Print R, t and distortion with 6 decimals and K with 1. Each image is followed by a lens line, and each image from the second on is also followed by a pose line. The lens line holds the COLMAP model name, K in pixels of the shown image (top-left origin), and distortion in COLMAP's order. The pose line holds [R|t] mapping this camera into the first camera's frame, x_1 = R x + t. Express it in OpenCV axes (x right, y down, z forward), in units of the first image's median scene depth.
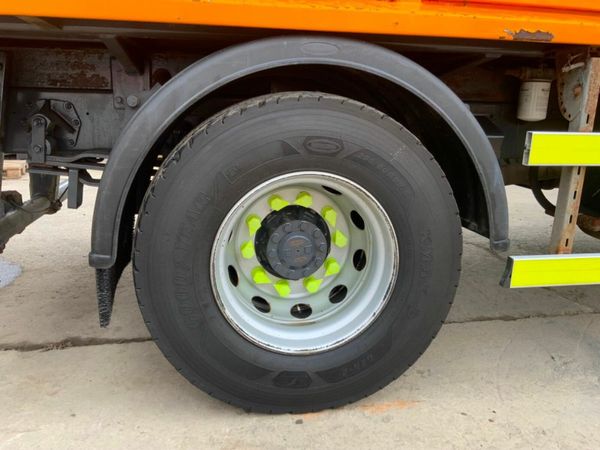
lens RADIAL K [[505.0, 0, 299.9], [0, 505.0, 225.9], [0, 0, 1]] dist [-0.007225, -0.007707]
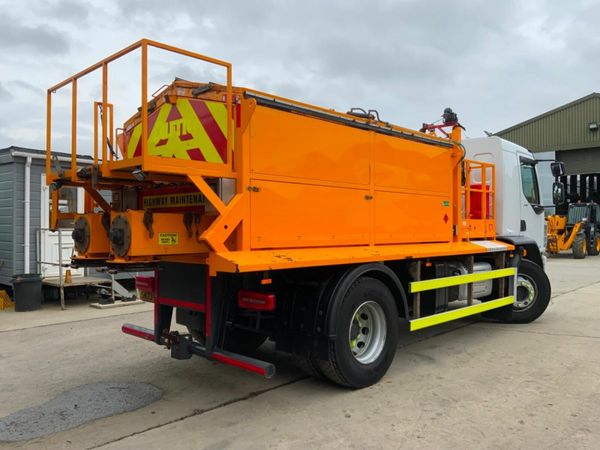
lens RADIAL K [[505.0, 0, 299.1], [0, 505.0, 224.7], [0, 0, 1]] dist [-0.007225, -0.007707]
pose [[0.804567, -0.023627, 0.593391, -2.061594], [0.156161, 0.972460, -0.173015, -0.091361], [-0.572962, 0.231867, 0.786100, -1.283562]]
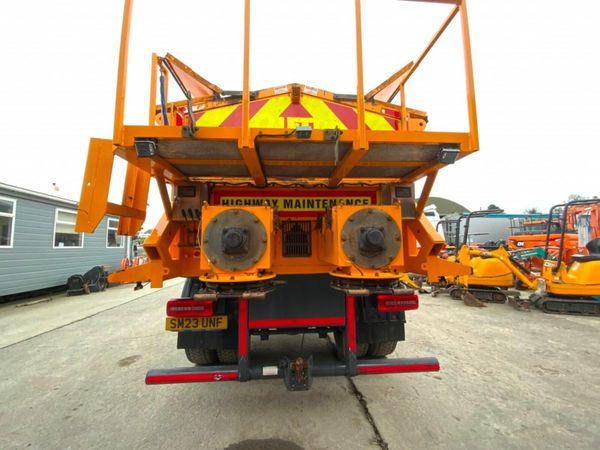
lens RADIAL K [[244.5, 0, 300.1], [0, 244.5, 224.4], [0, 0, 1]] dist [0.010221, -0.013447]
pose [[0.091302, 0.058539, 0.994101, -2.147581], [0.239918, 0.967573, -0.079012, -0.628891], [-0.966490, 0.245717, 0.074297, 1.252991]]
